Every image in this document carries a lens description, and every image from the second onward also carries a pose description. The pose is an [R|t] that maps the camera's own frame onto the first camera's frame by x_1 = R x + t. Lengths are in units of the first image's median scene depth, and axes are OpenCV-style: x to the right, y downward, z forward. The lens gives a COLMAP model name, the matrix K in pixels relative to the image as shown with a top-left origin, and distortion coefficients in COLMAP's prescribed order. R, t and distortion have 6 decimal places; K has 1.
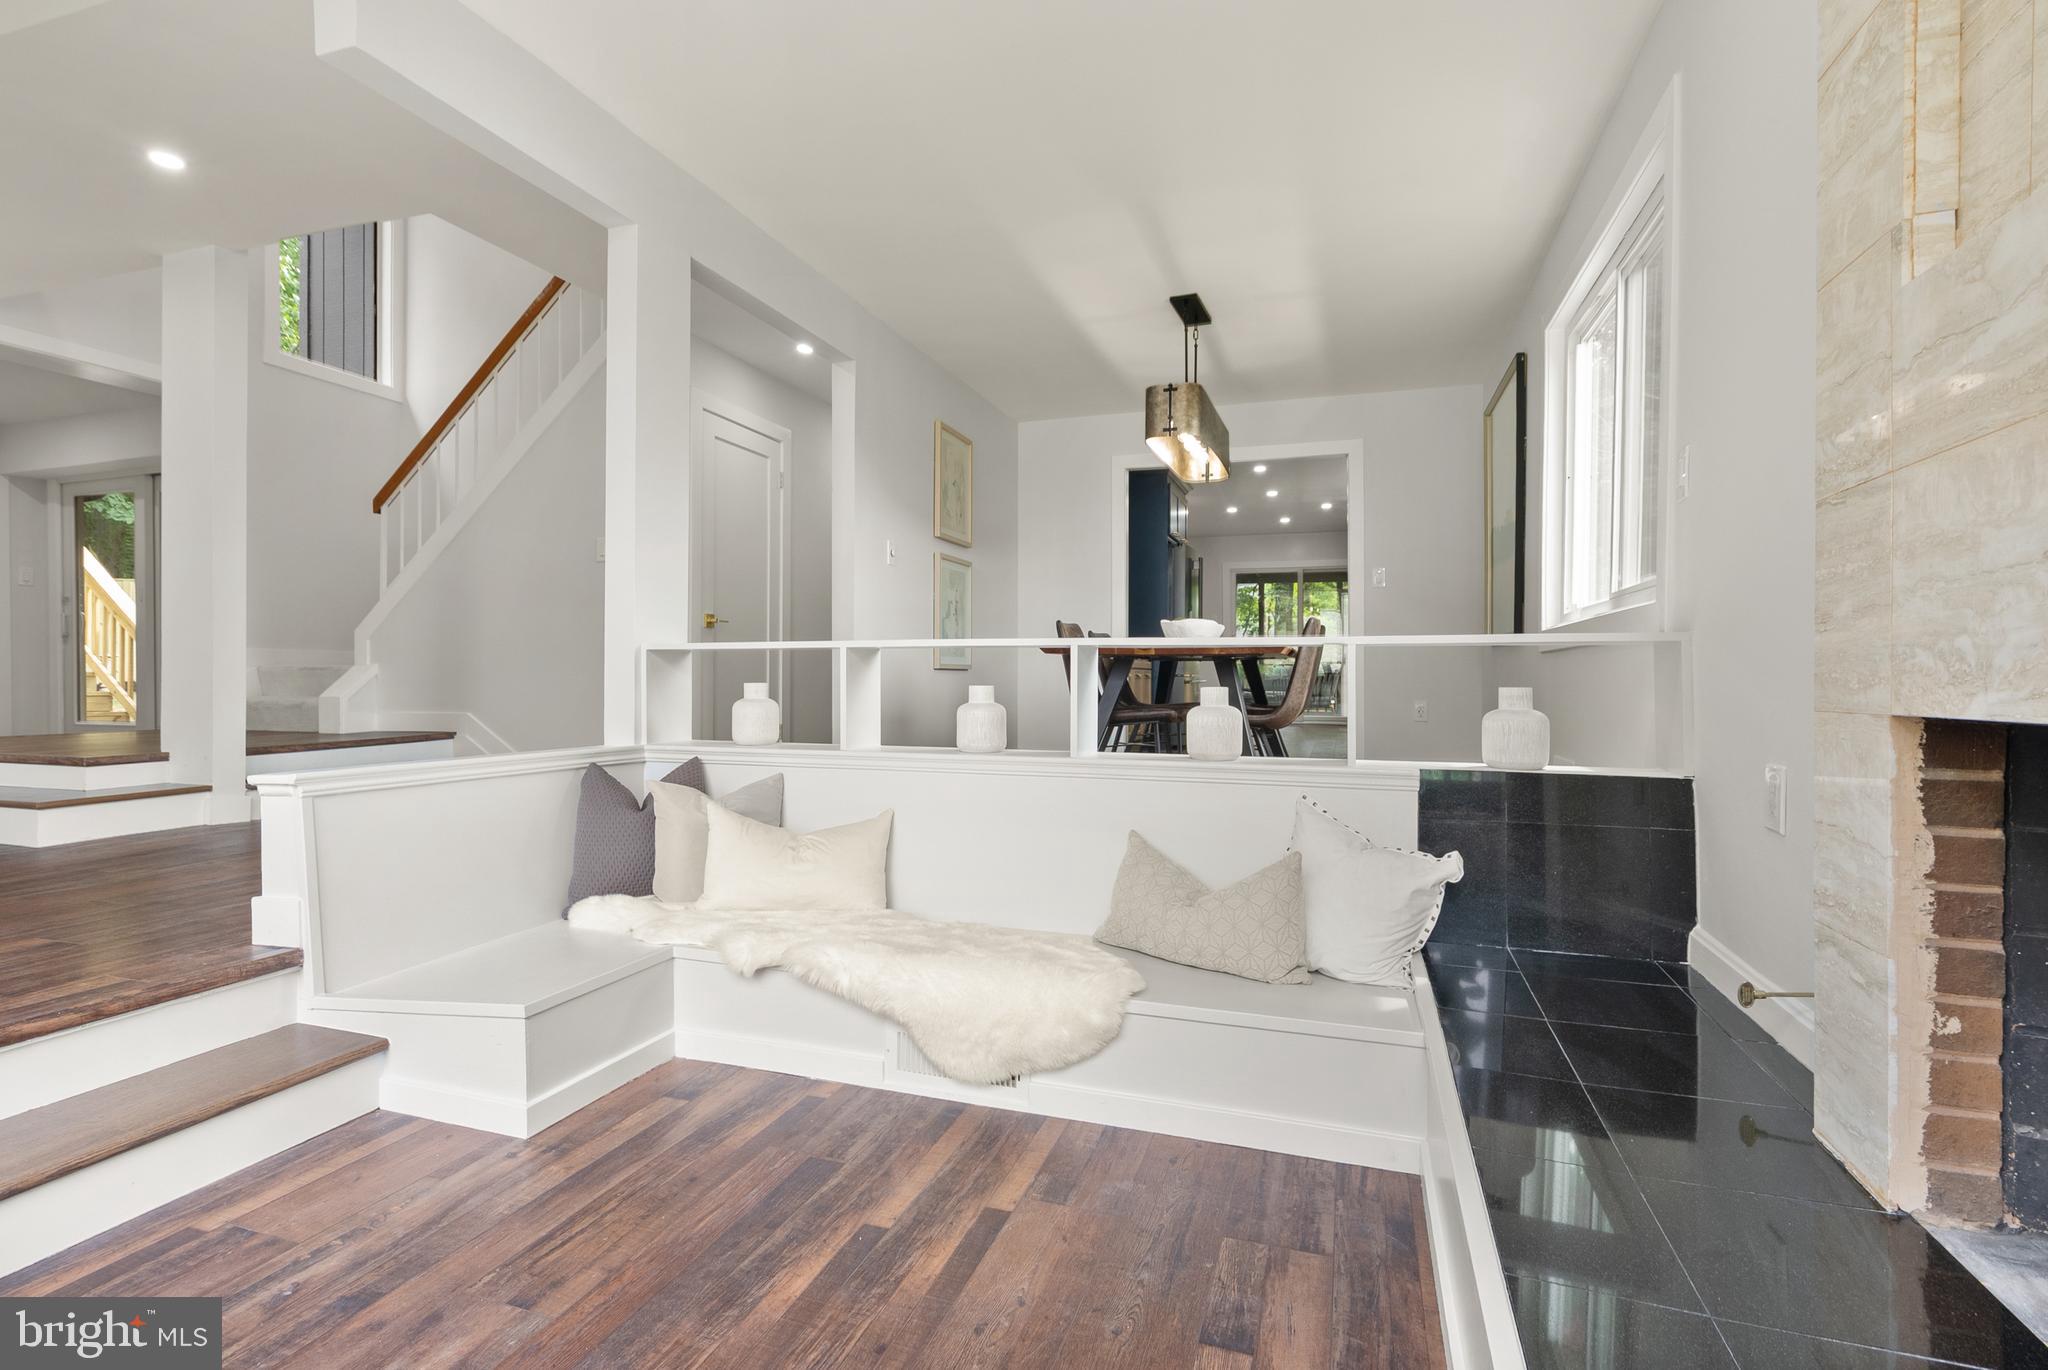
lens RADIAL K [[960.6, 0, 1012.0], [0, 960.6, 667.5], [0, 0, 1]] dist [-0.000080, 0.001667]
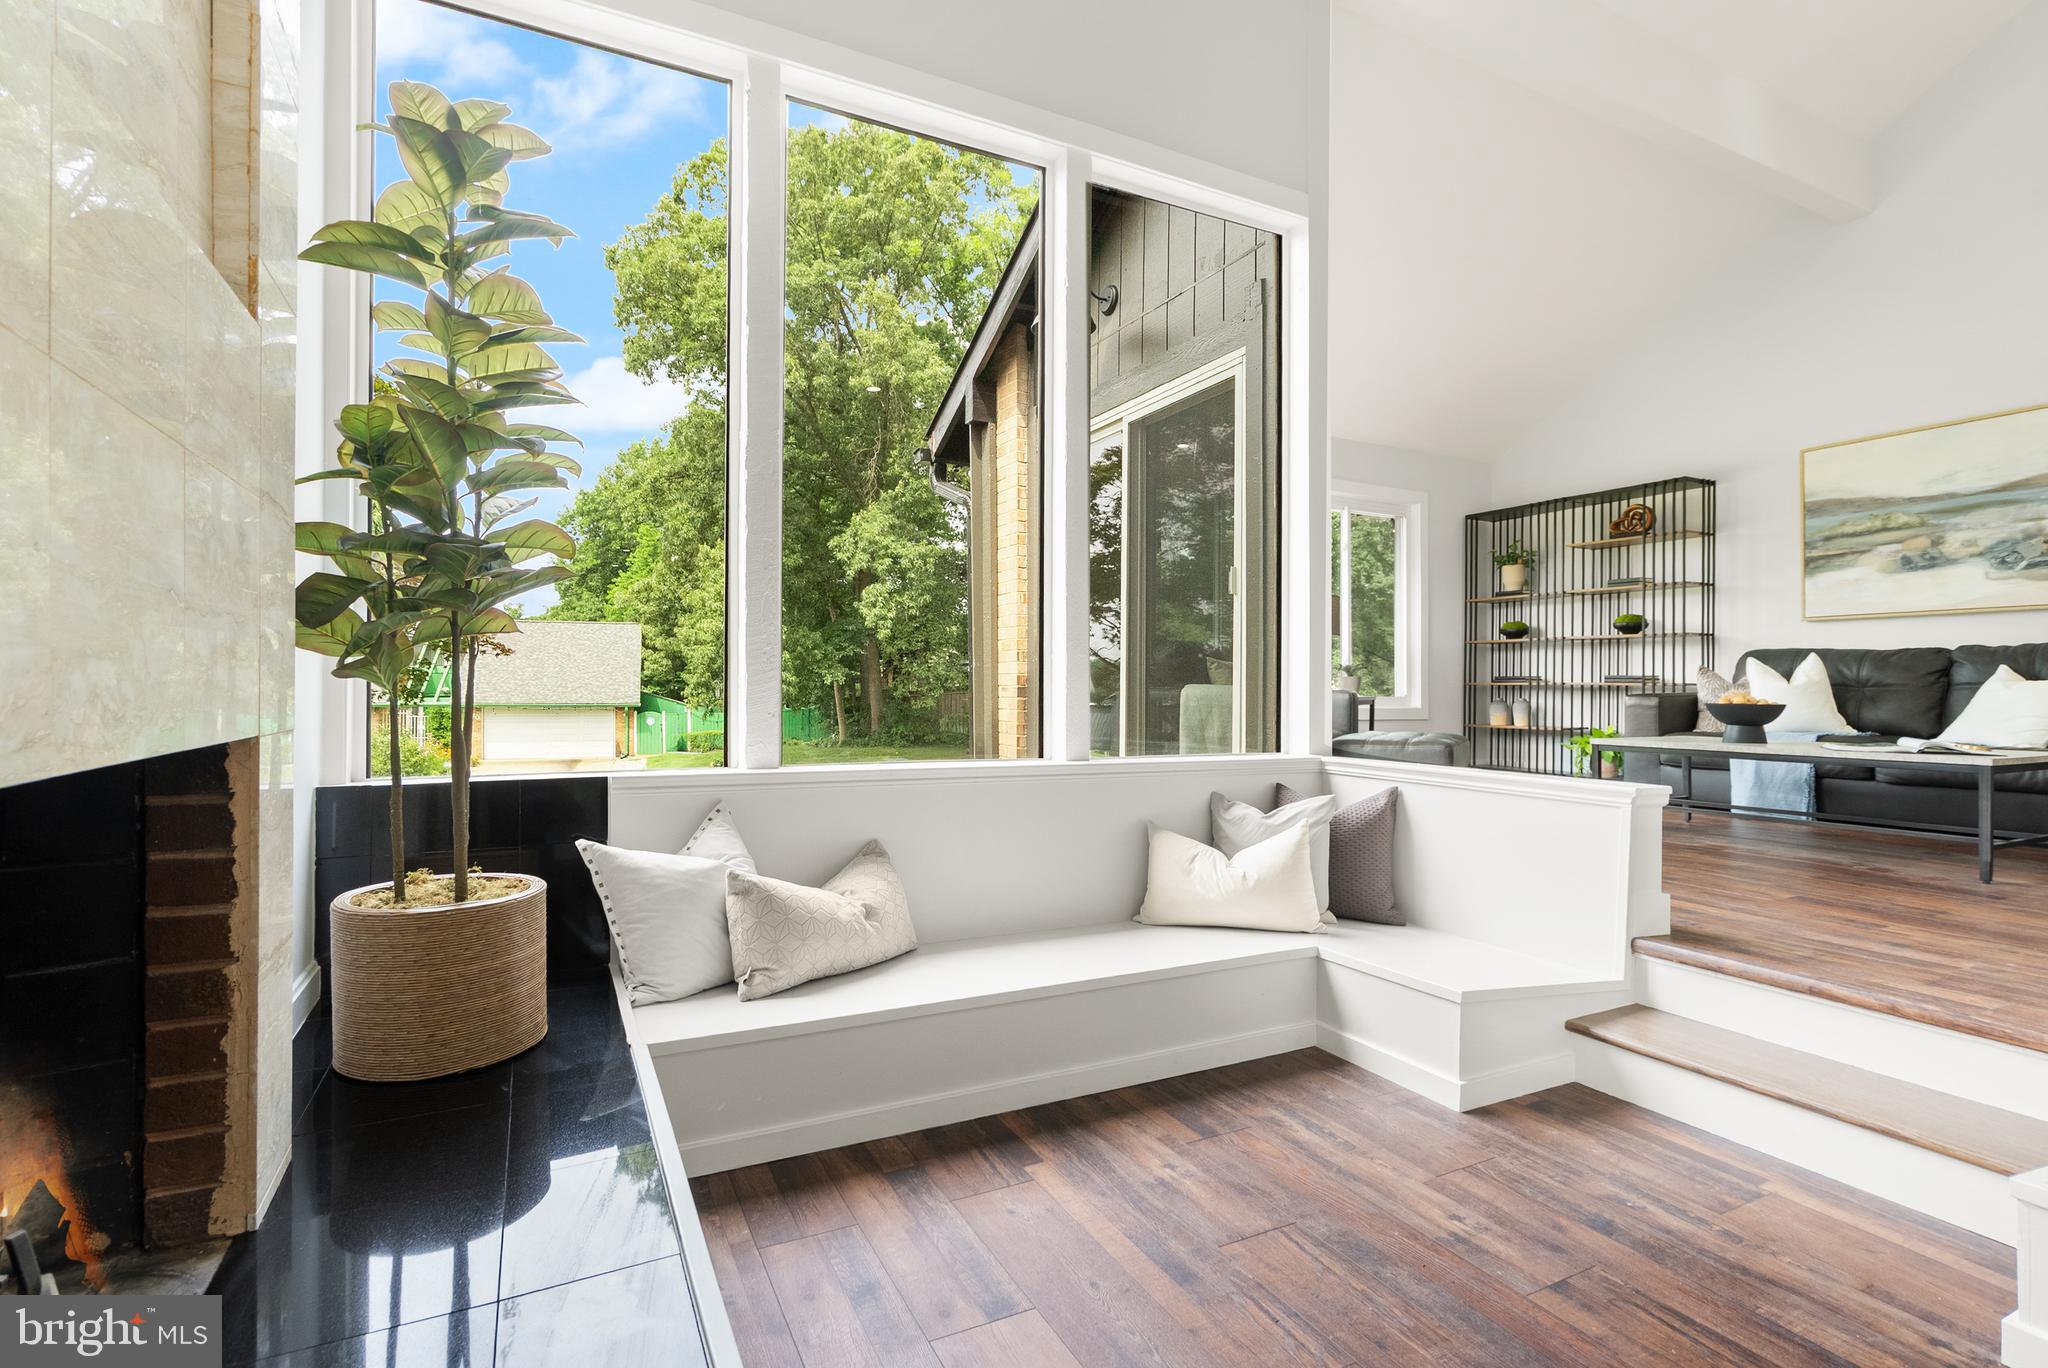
lens RADIAL K [[960.6, 0, 1021.0], [0, 960.6, 683.0], [0, 0, 1]] dist [-0.000080, 0.001667]
pose [[-0.695354, -0.008976, -0.718611, 0.356654], [-0.000403, 0.999927, -0.012100, -0.002420], [0.718667, -0.008124, -0.695307, 0.676451]]
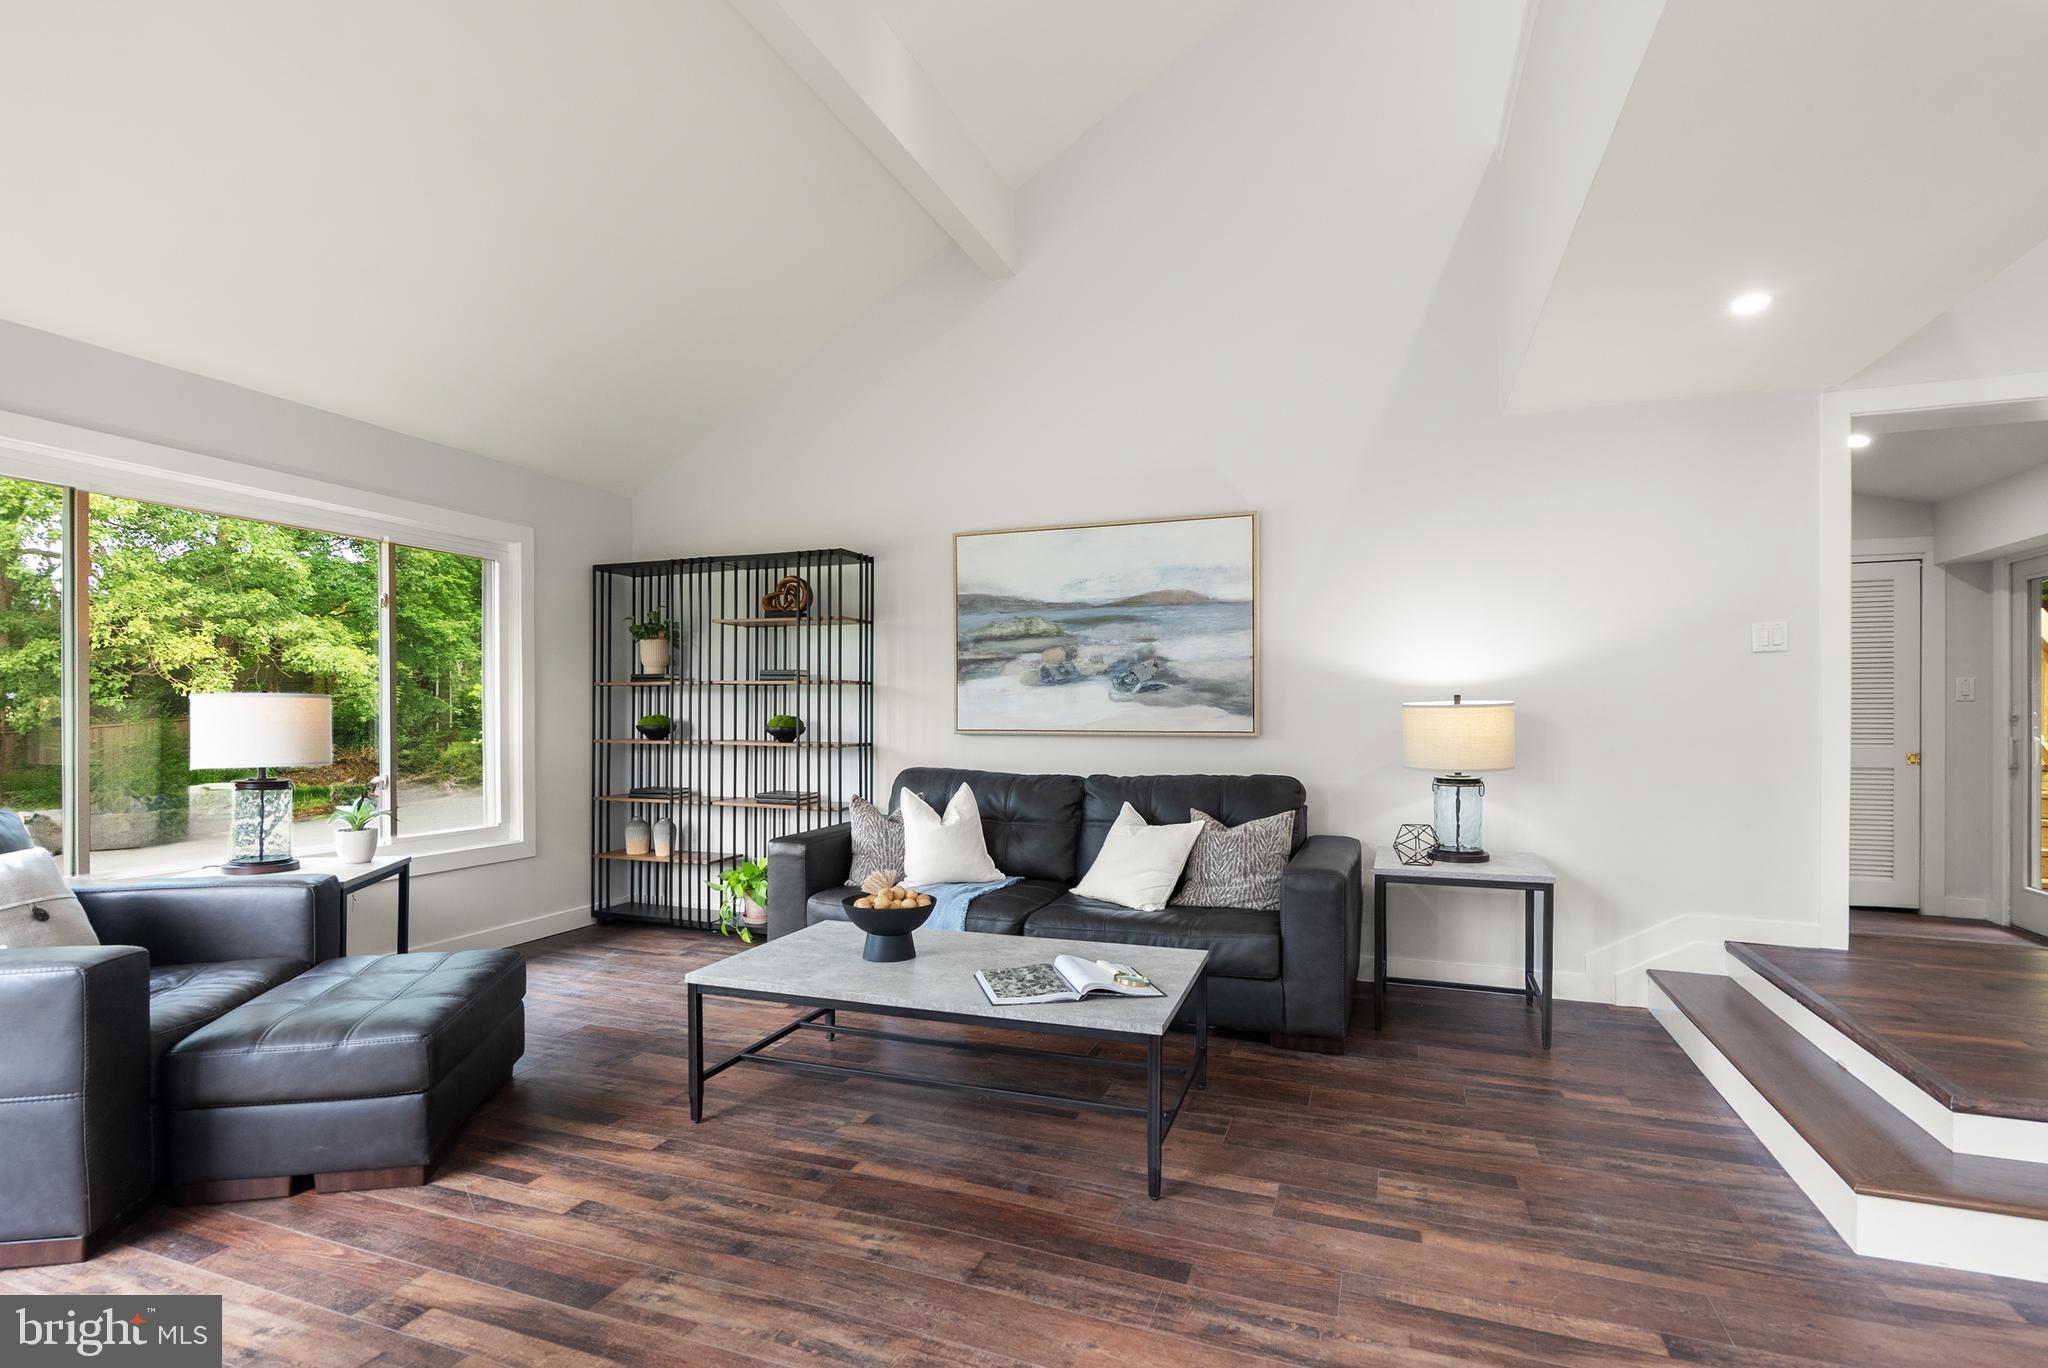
lens RADIAL K [[997.7, 0, 1003.2], [0, 997.7, 713.9], [0, 0, 1]] dist [-0.008681, 0.003070]
pose [[-0.042876, 0.001197, -0.999080, -0.461486], [0.008763, 0.999961, 0.000822, -0.196985], [0.999042, -0.008720, -0.042885, 0.614997]]
